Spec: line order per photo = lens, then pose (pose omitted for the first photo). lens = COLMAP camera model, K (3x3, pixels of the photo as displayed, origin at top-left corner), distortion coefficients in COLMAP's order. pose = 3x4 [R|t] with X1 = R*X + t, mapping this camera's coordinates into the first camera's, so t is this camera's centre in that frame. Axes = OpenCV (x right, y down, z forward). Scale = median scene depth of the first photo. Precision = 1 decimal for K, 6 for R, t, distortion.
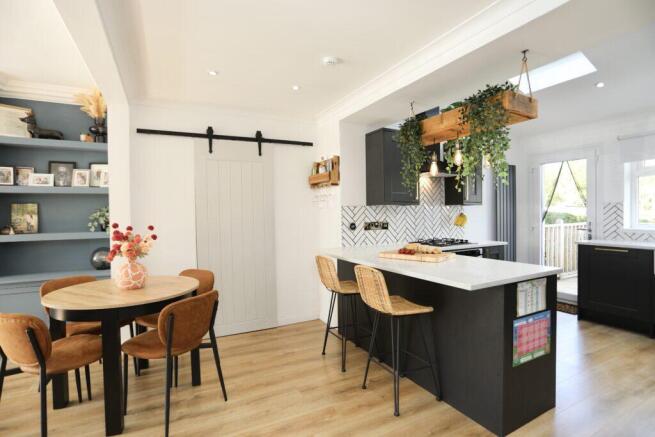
lens RADIAL K [[323.5, 0, 325.8], [0, 323.5, 216.9], [0, 0, 1]] dist [-0.071589, 0.028579]
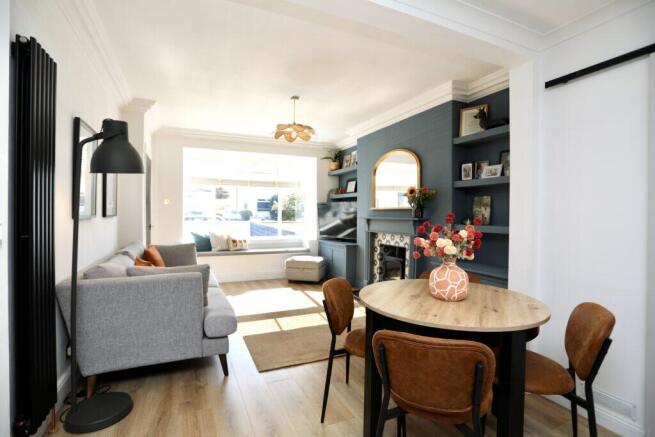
lens RADIAL K [[317.8, 0, 324.9], [0, 317.8, 216.9], [0, 0, 1]] dist [-0.071536, 0.030367]
pose [[-0.044731, 0.022516, -0.998745, 0.098749], [-0.018628, 0.999553, 0.023369, 0.011366], [0.998825, 0.019650, -0.044292, 0.493893]]
